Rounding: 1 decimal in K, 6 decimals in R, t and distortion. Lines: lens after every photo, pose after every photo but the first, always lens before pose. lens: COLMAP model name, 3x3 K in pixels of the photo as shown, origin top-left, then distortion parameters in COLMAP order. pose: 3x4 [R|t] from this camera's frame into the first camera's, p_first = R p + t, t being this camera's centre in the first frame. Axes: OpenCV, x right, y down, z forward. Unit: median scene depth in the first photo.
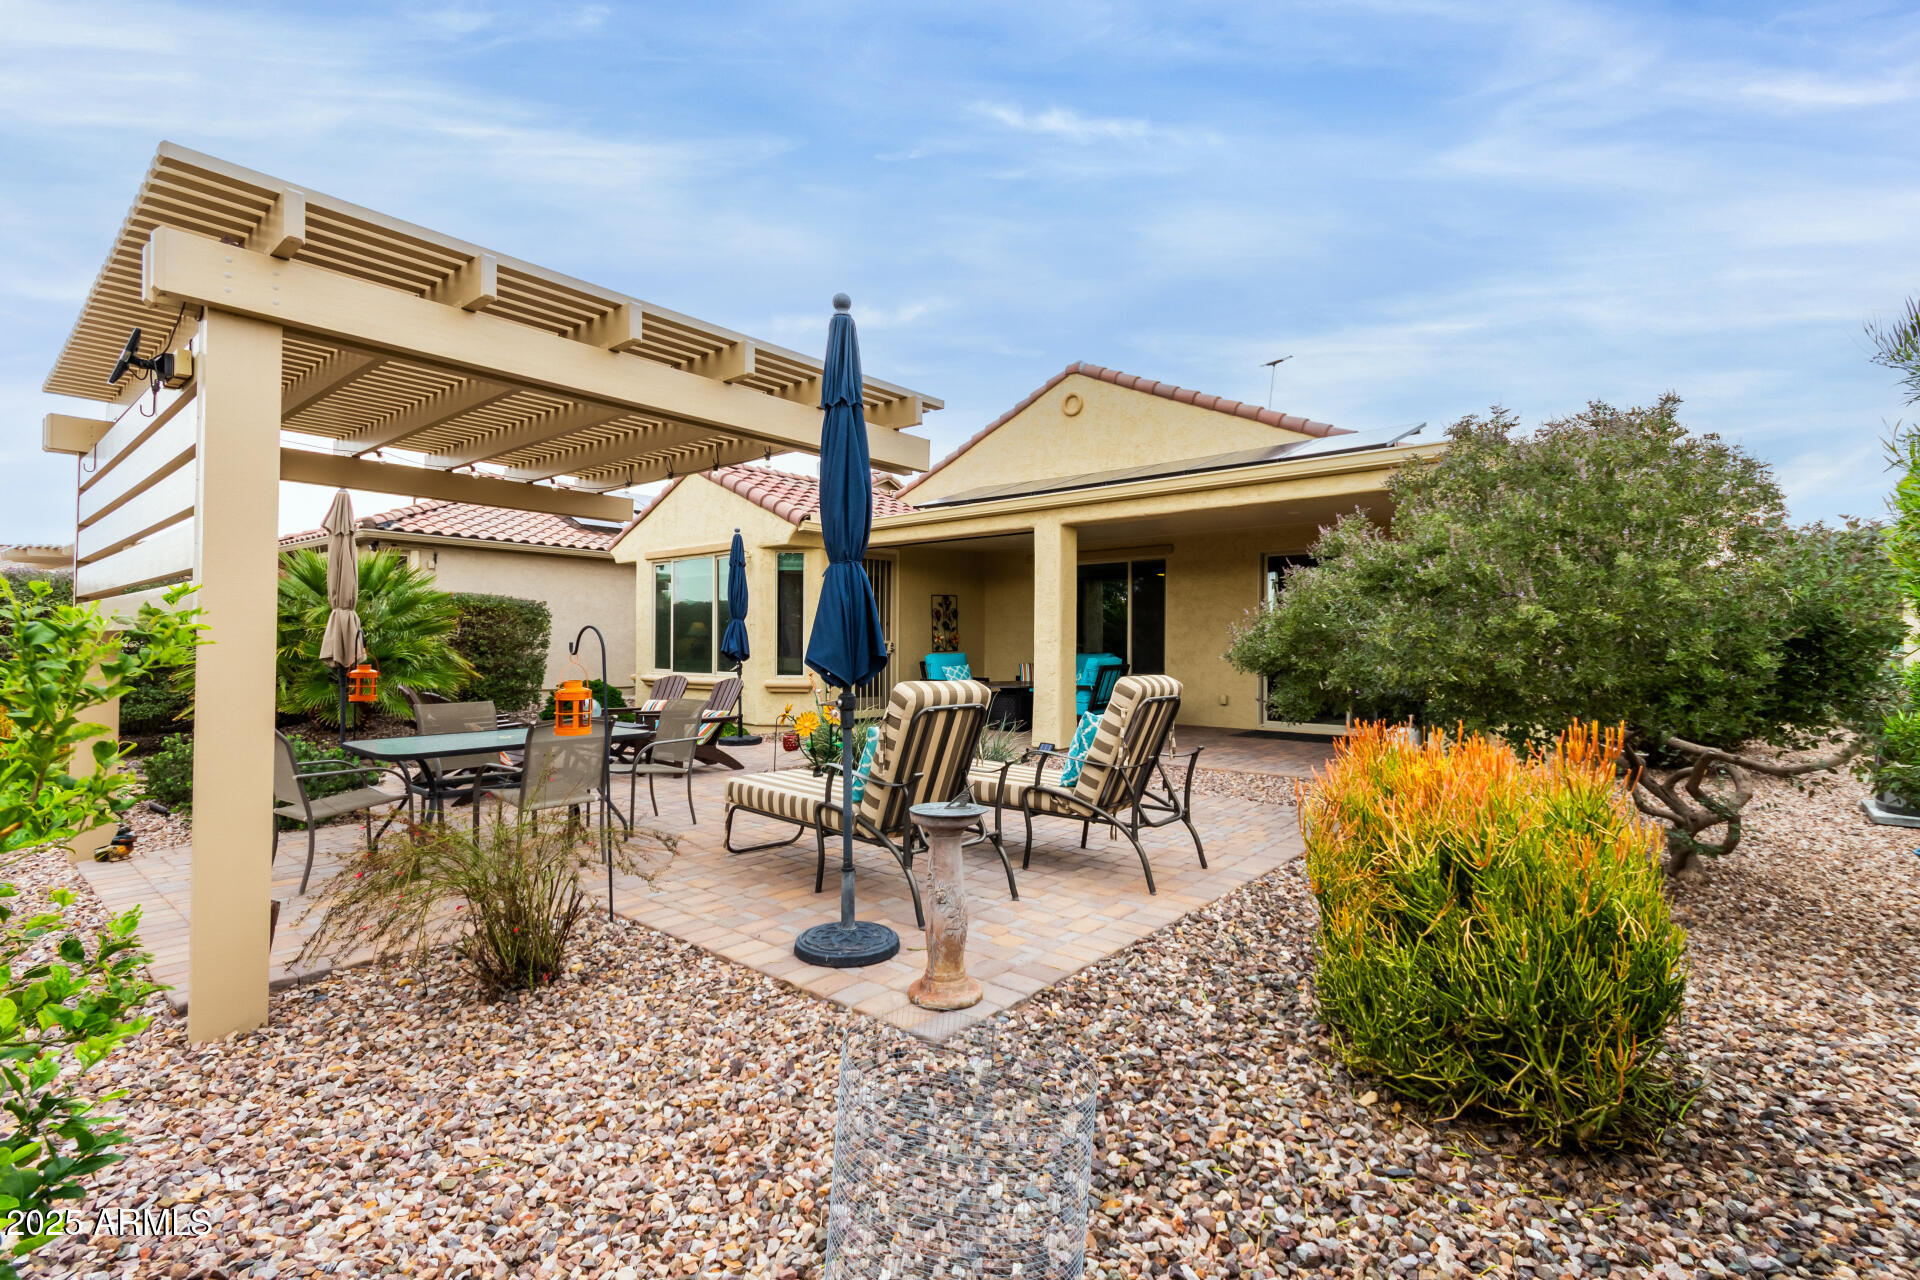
lens RADIAL K [[895.7, 0, 956.6], [0, 895.7, 646.0], [0, 0, 1]] dist [0.004390, 0.002432]
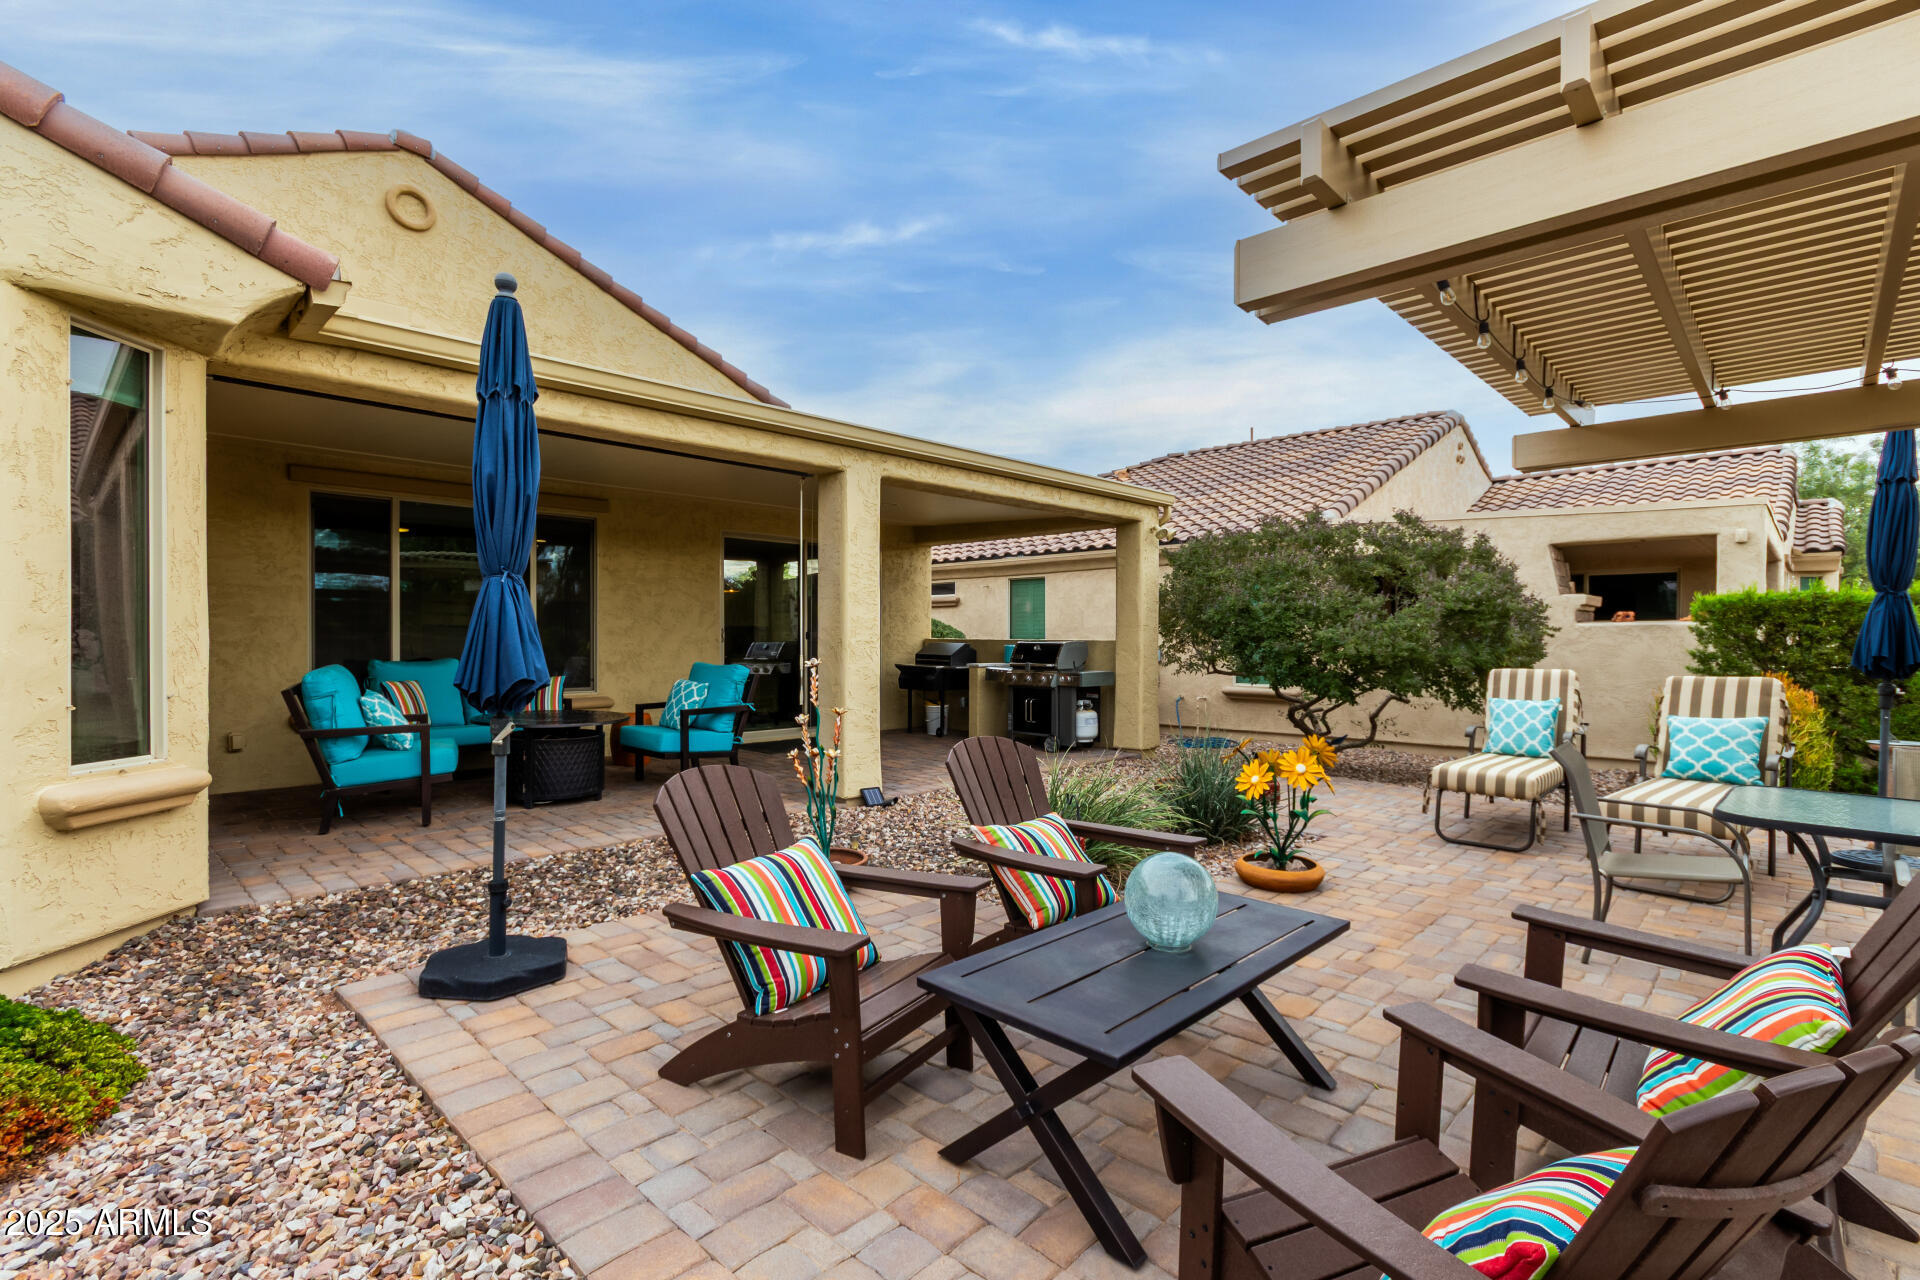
lens RADIAL K [[895.7, 0, 954.7], [0, 895.7, 641.1], [0, 0, 1]] dist [0.004390, 0.002432]
pose [[0.069117, -0.003394, 0.997603, -0.439101], [-0.009660, 0.999945, 0.004072, -0.008598], [-0.997562, -0.009919, 0.069080, 0.682794]]
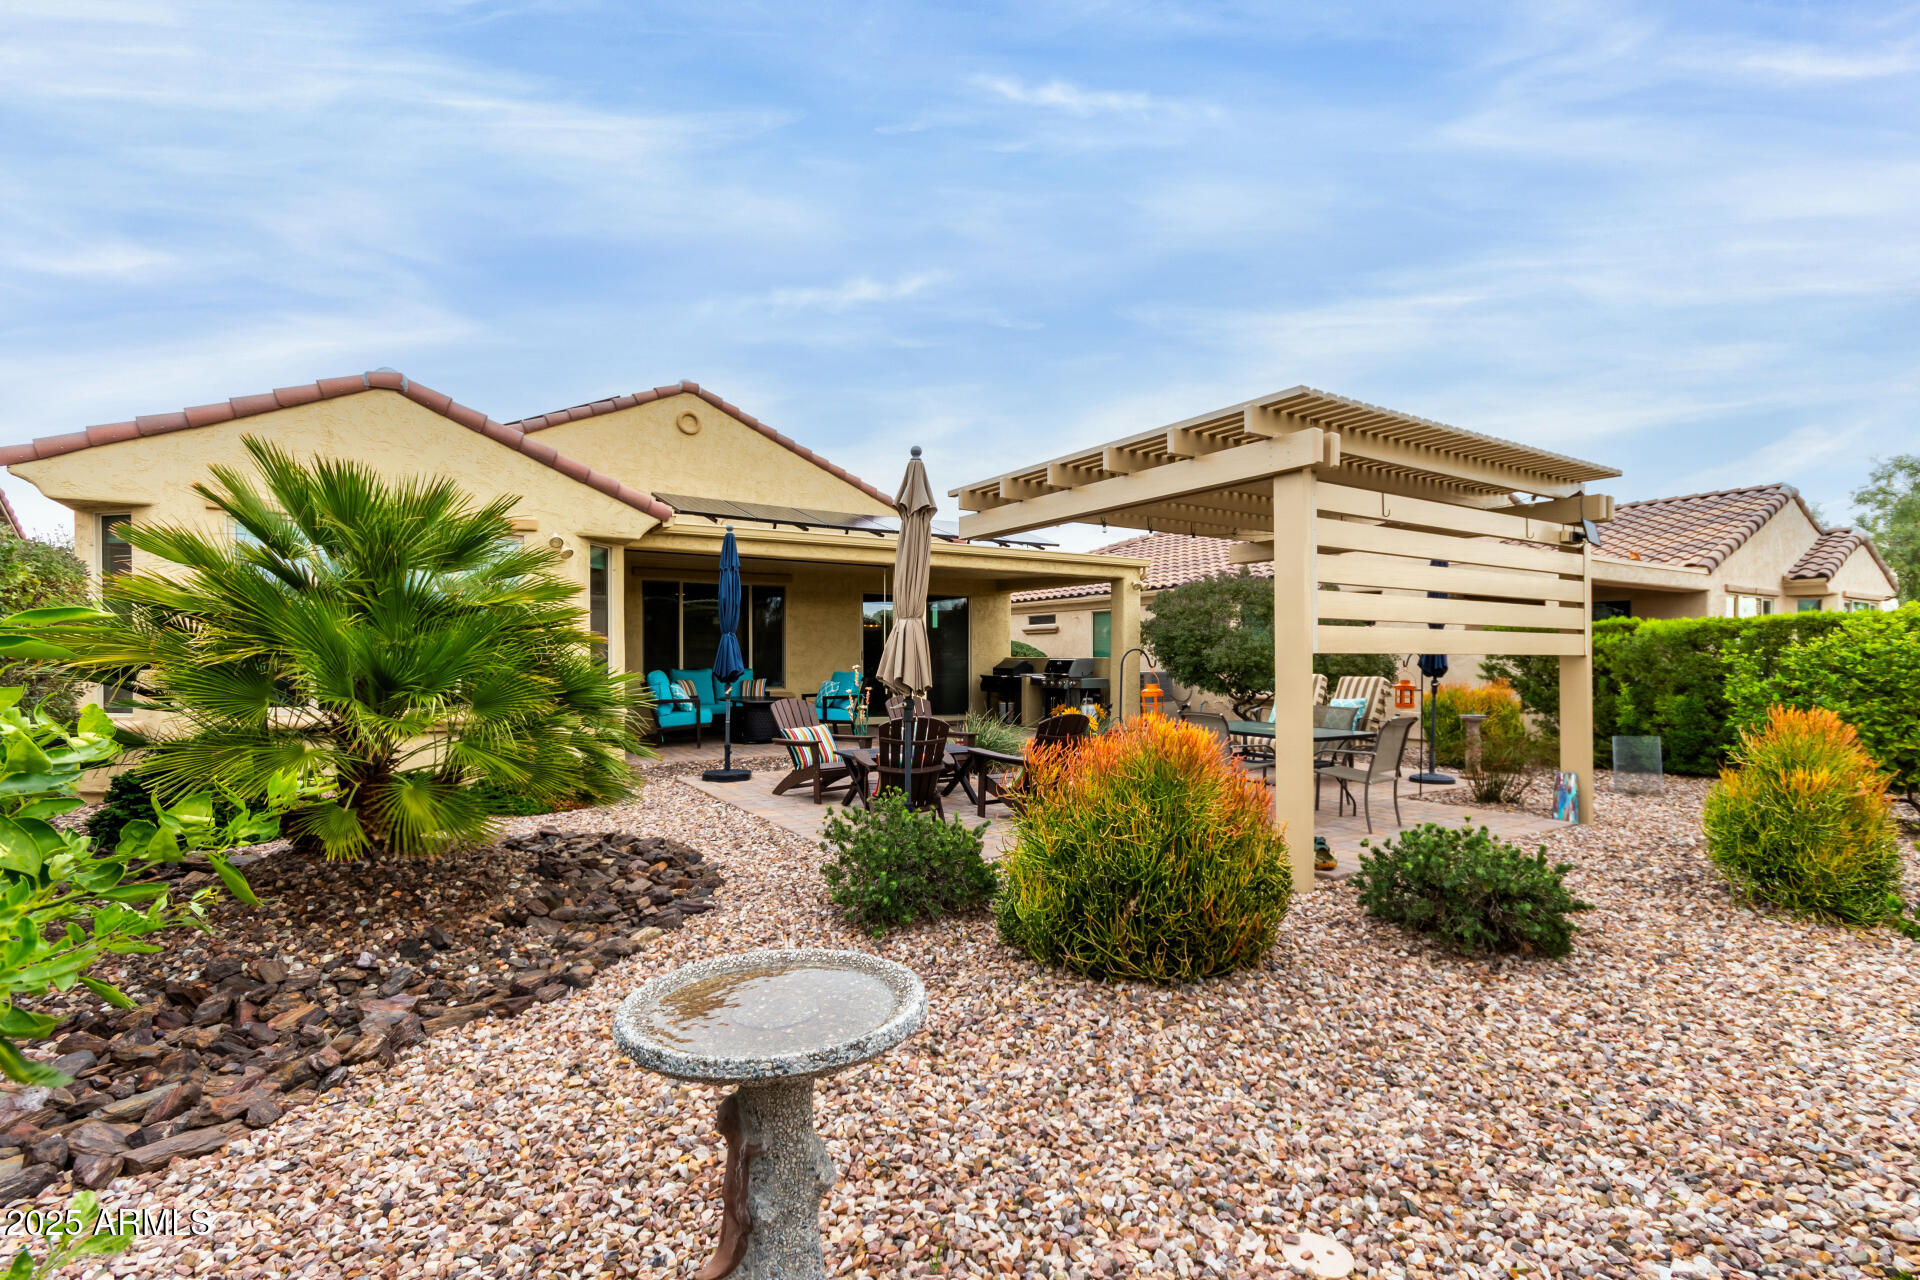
lens RADIAL K [[895.7, 0, 958.9], [0, 895.7, 644.4], [0, 0, 1]] dist [0.004390, 0.002432]
pose [[0.294205, 0.014194, 0.955637, -0.813952], [-0.006459, 0.999896, -0.012863, -0.008719], [-0.955720, -0.002388, 0.294267, 0.449134]]
